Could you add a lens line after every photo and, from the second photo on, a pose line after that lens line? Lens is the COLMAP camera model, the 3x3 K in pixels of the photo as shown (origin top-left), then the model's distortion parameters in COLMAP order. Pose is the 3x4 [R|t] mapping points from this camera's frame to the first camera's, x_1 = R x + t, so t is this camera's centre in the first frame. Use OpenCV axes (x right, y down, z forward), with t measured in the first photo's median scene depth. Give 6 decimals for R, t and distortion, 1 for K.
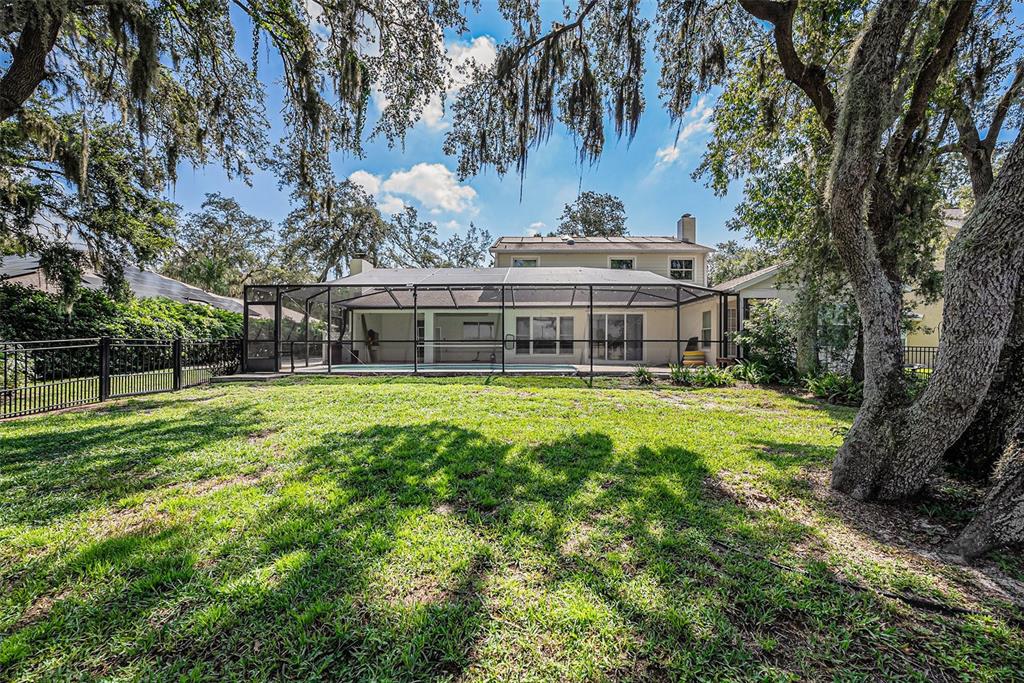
lens RADIAL K [[353.0, 0, 511.8], [0, 353.0, 349.9], [0, 0, 1]] dist [0.001405, 0.000180]
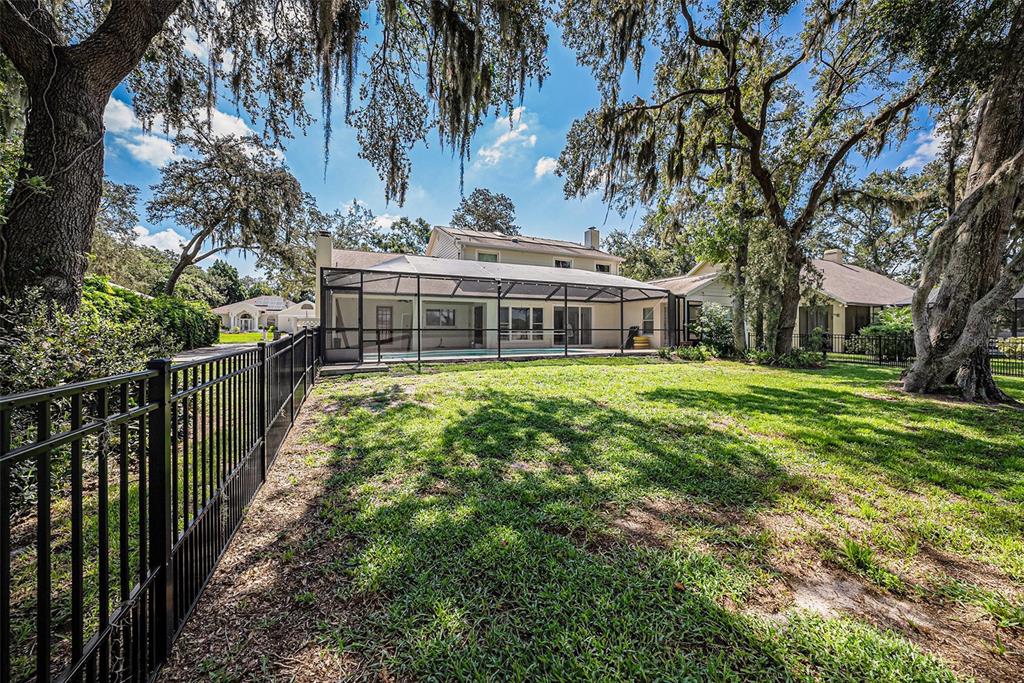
lens RADIAL K [[353.0, 0, 511.4], [0, 353.0, 333.2], [0, 0, 1]] dist [0.001405, 0.000180]
pose [[0.909710, -0.002753, 0.415235, -0.443270], [0.007049, 0.999936, -0.008814, -0.002183], [-0.415184, 0.010945, 0.909671, -0.016403]]
